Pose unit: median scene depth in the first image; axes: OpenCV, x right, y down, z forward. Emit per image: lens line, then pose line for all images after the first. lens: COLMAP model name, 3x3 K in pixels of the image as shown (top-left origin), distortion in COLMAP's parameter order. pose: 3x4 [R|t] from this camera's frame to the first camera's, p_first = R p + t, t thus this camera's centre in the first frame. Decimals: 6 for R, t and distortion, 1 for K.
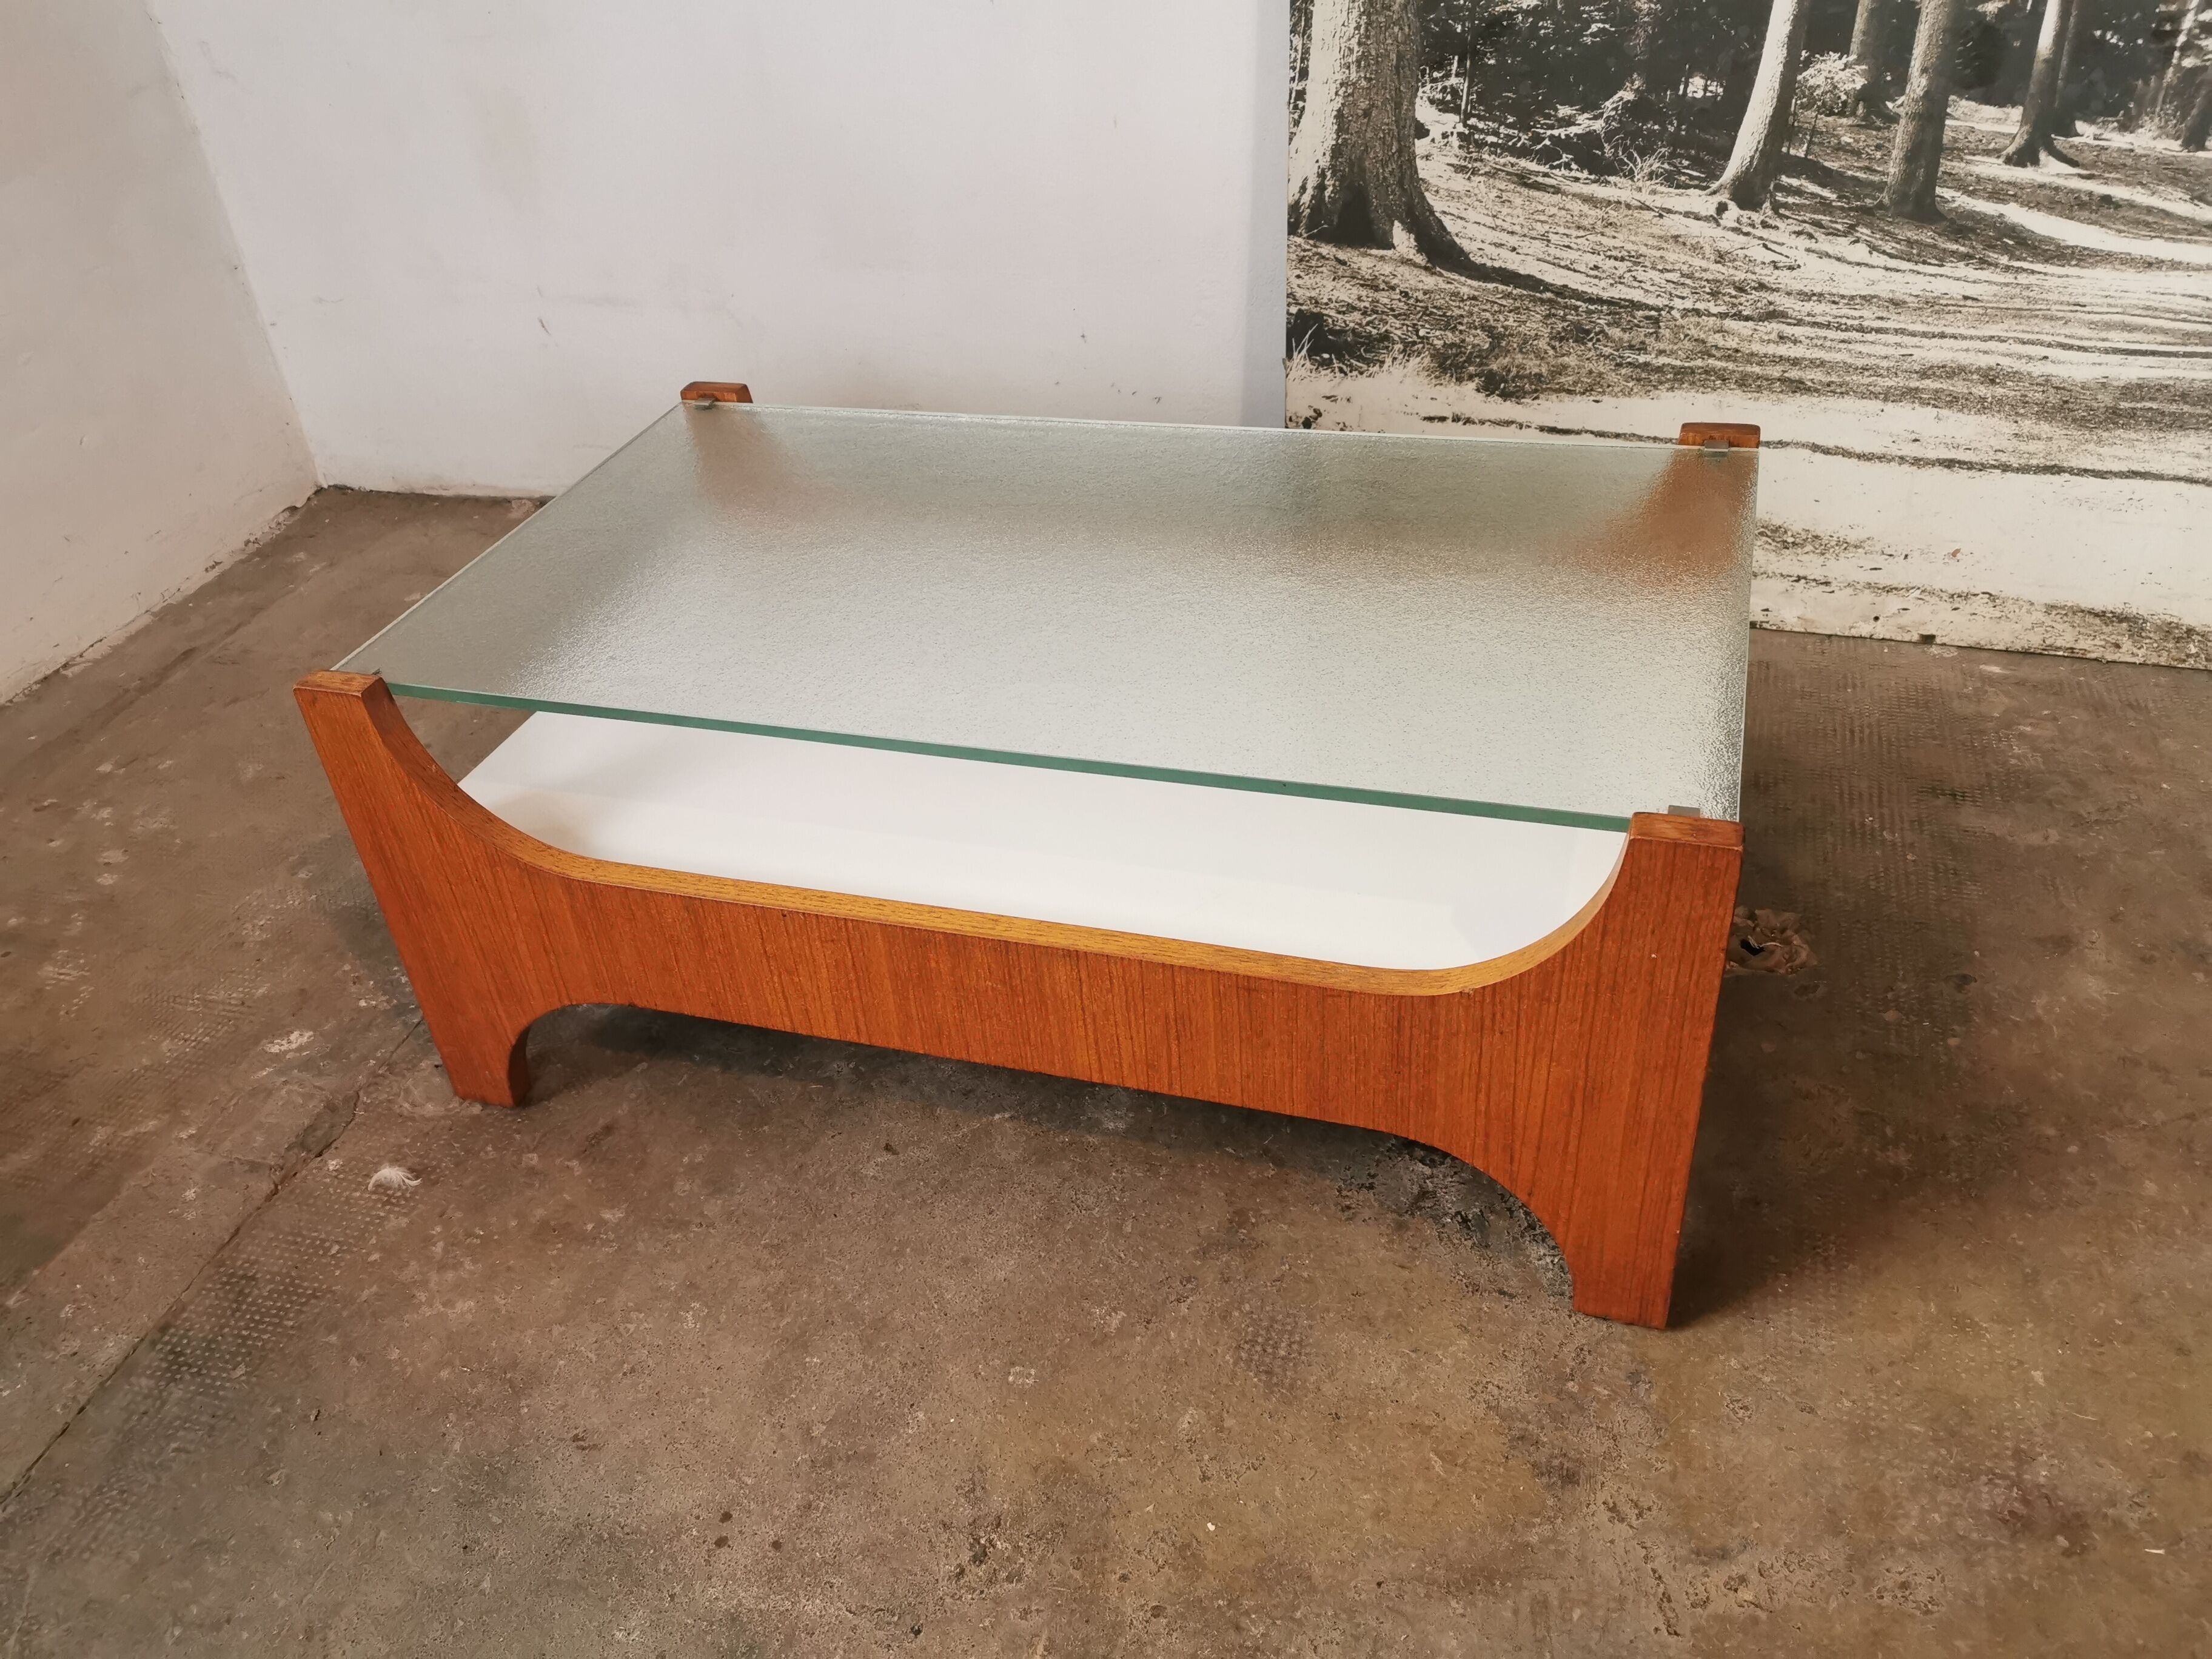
lens RADIAL K [[1720.5, 0, 1104.3], [0, 1720.5, 852.7], [0, 0, 1]] dist [0.070533, -0.109592]
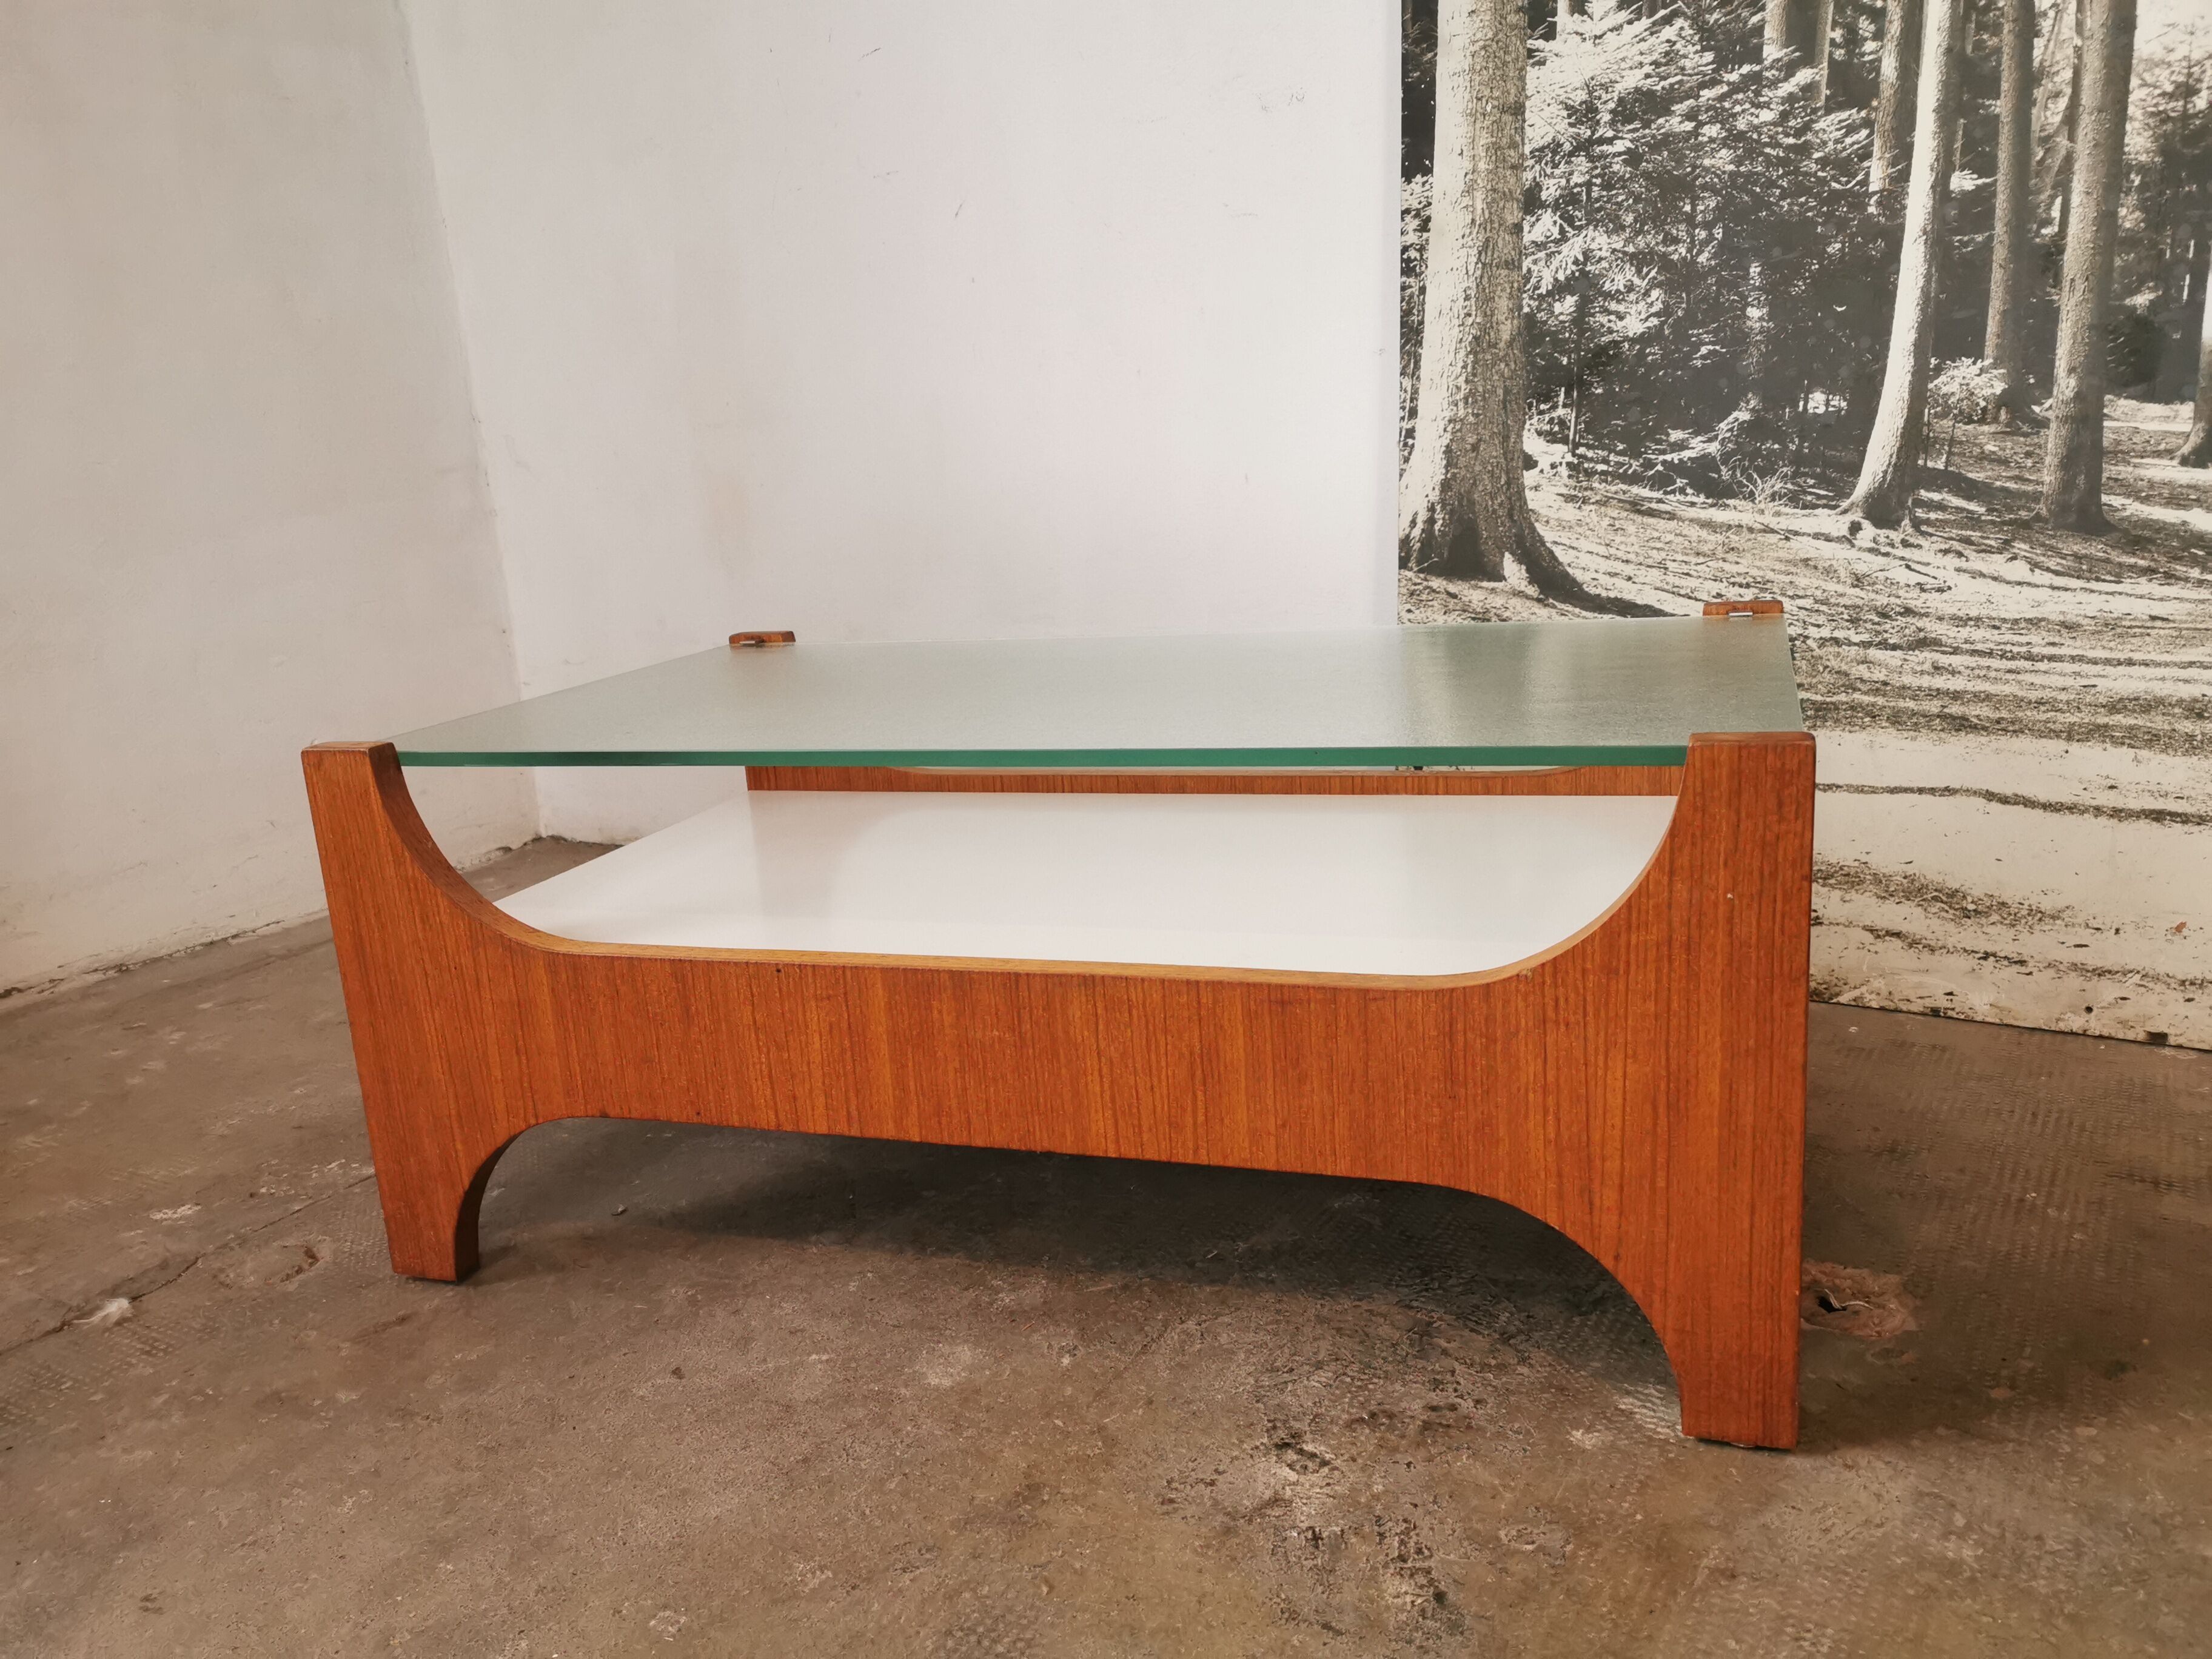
lens RADIAL K [[1720.5, 0, 1102.7], [0, 1720.5, 853.9], [0, 0, 1]] dist [0.070533, -0.109592]
pose [[0.968493, 0.071639, -0.238514, 0.202738], [-0.150673, 0.931116, -0.332146, 0.147712], [0.198290, 0.357619, 0.912573, 0.155098]]
